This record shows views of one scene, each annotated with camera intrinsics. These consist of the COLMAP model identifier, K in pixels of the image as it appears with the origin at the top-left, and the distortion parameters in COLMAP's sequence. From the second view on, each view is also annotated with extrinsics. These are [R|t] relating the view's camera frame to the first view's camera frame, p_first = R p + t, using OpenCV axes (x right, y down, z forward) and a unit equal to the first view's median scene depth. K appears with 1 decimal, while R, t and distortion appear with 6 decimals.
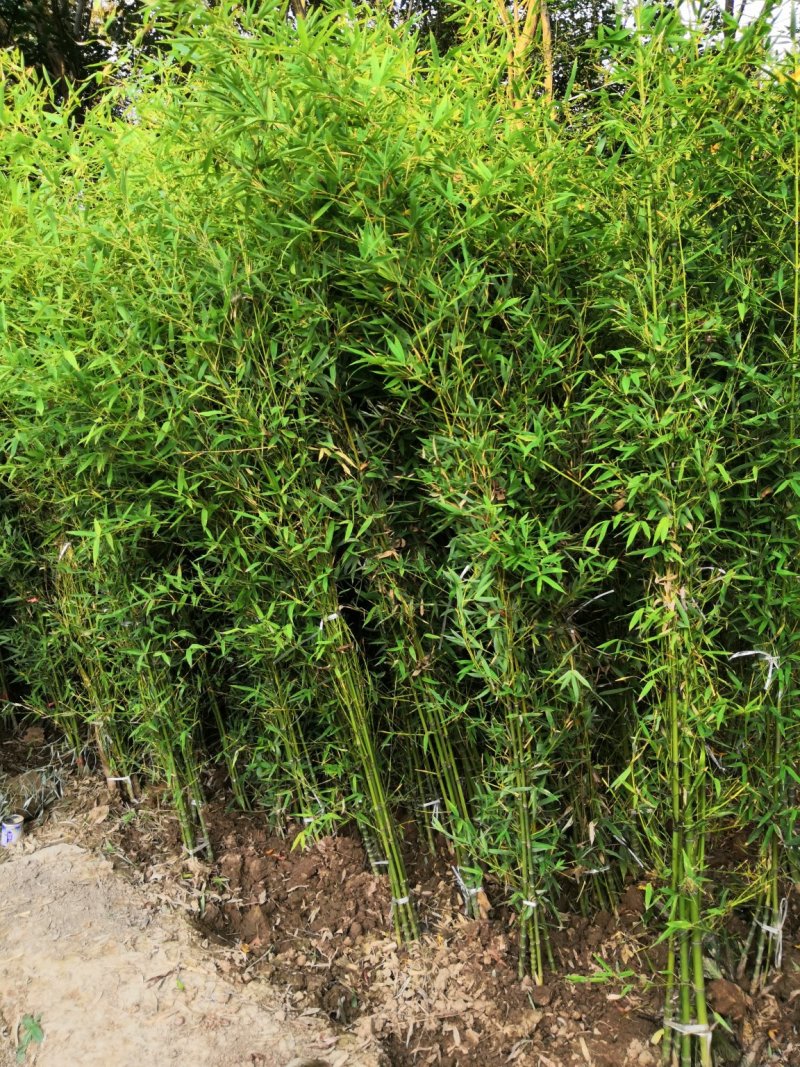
lens RADIAL K [[805.1, 0, 400.8], [0, 805.1, 530.7], [0, 0, 1]] dist [-0.001236, 0.004565]
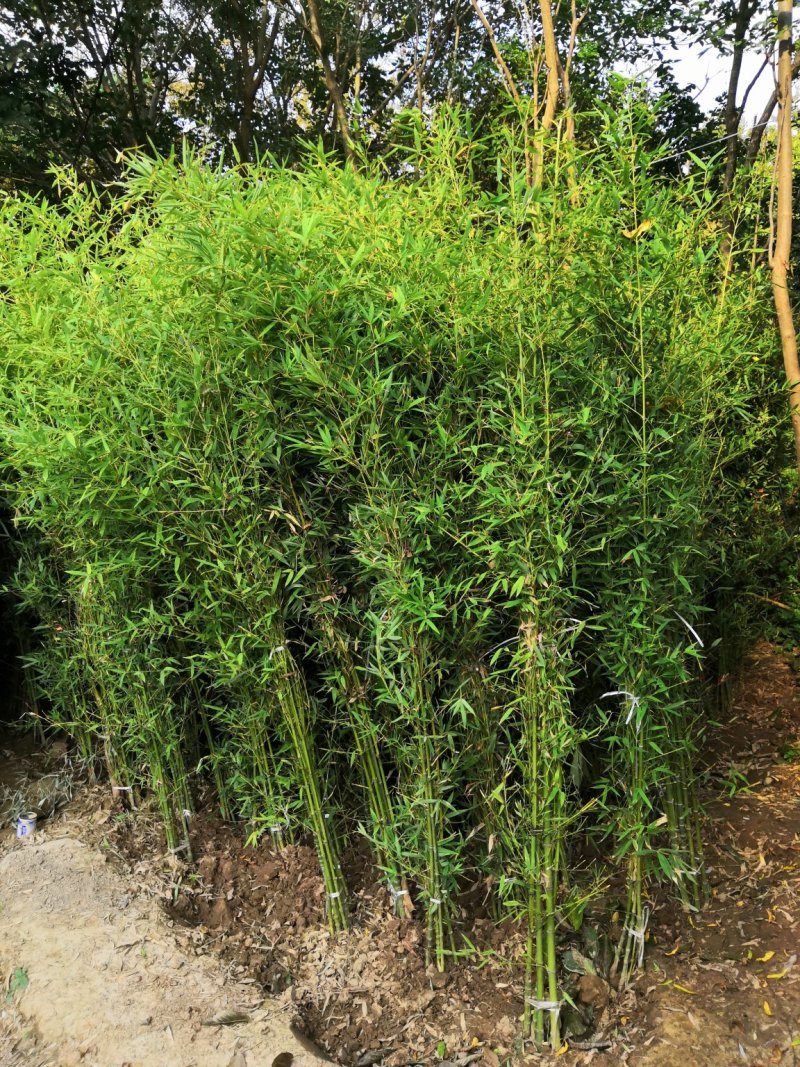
lens RADIAL K [[805.1, 0, 398.8], [0, 805.1, 535.8], [0, 0, 1]] dist [-0.001236, 0.004565]
pose [[0.996879, 0.031518, -0.072377, 0.183828], [-0.035350, 0.998006, -0.052296, -0.006040], [0.070585, 0.054691, 0.996005, -0.213958]]
